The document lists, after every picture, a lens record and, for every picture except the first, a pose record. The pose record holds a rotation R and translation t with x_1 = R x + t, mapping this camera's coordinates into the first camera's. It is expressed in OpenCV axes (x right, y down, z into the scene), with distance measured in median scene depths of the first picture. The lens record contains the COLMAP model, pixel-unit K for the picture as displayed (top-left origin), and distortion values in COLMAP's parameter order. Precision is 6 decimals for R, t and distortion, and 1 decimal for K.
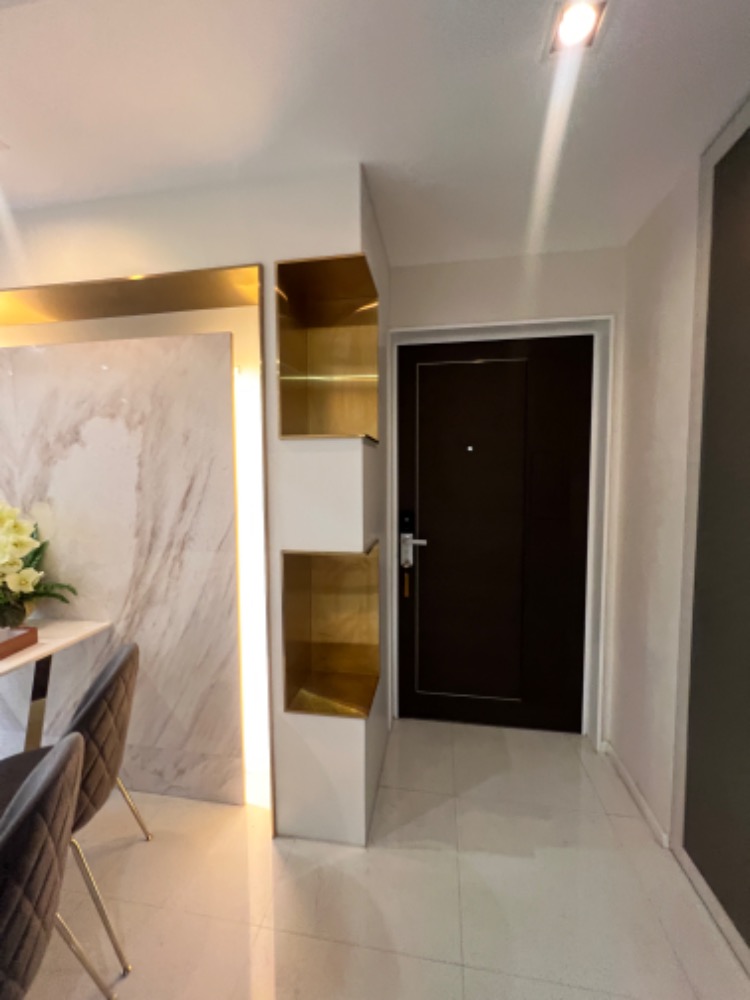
lens RADIAL K [[403.3, 0, 374.0], [0, 403.3, 500.3], [0, 0, 1]] dist [-0.001547, 0.000377]
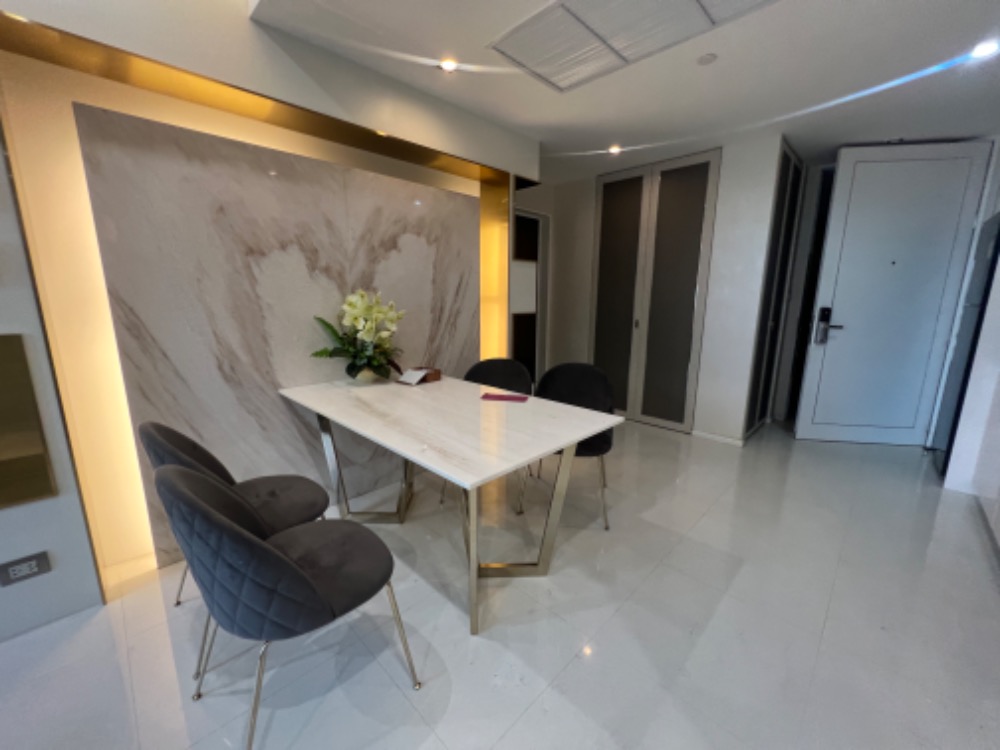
lens RADIAL K [[401.9, 0, 497.7], [0, 401.9, 378.8], [0, 0, 1]] dist [0.001164, 0.000676]
pose [[0.574735, -0.156986, 0.803141, -1.757058], [0.044862, 0.985996, 0.160624, 0.103397], [-0.817109, -0.056285, 0.573729, -0.168088]]
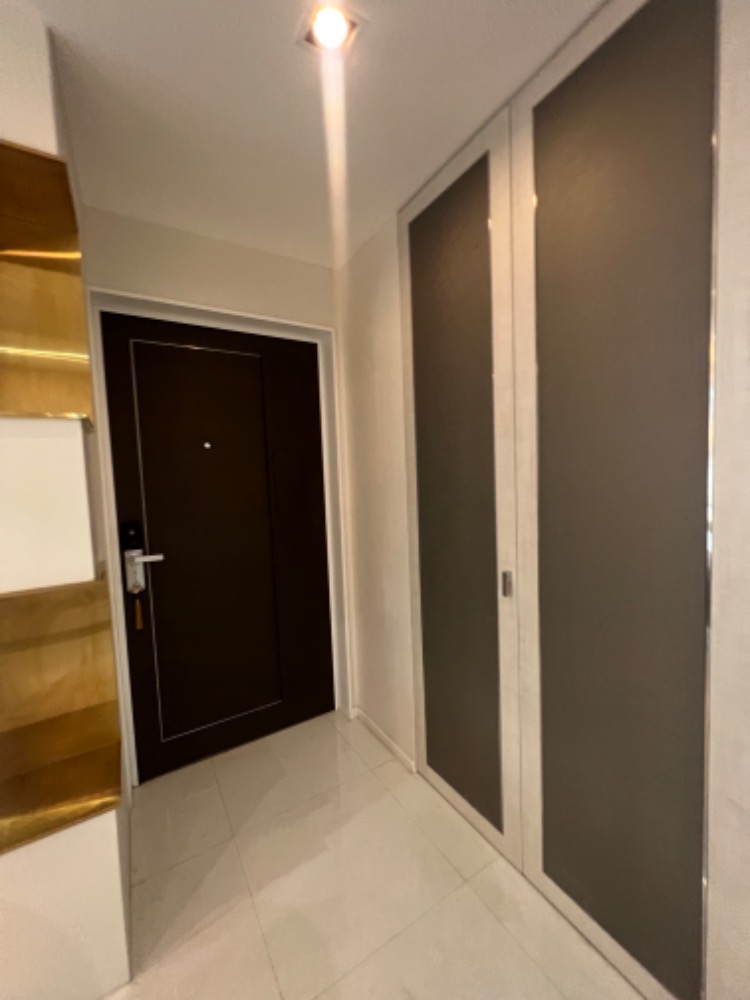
lens RADIAL K [[401.9, 0, 373.0], [0, 401.9, 501.7], [0, 0, 1]] dist [0.001164, 0.000676]
pose [[0.750802, -0.066014, 0.657220, -0.098728], [0.079564, 0.996787, 0.009228, 0.021778], [-0.655717, 0.045362, 0.753642, 0.108457]]
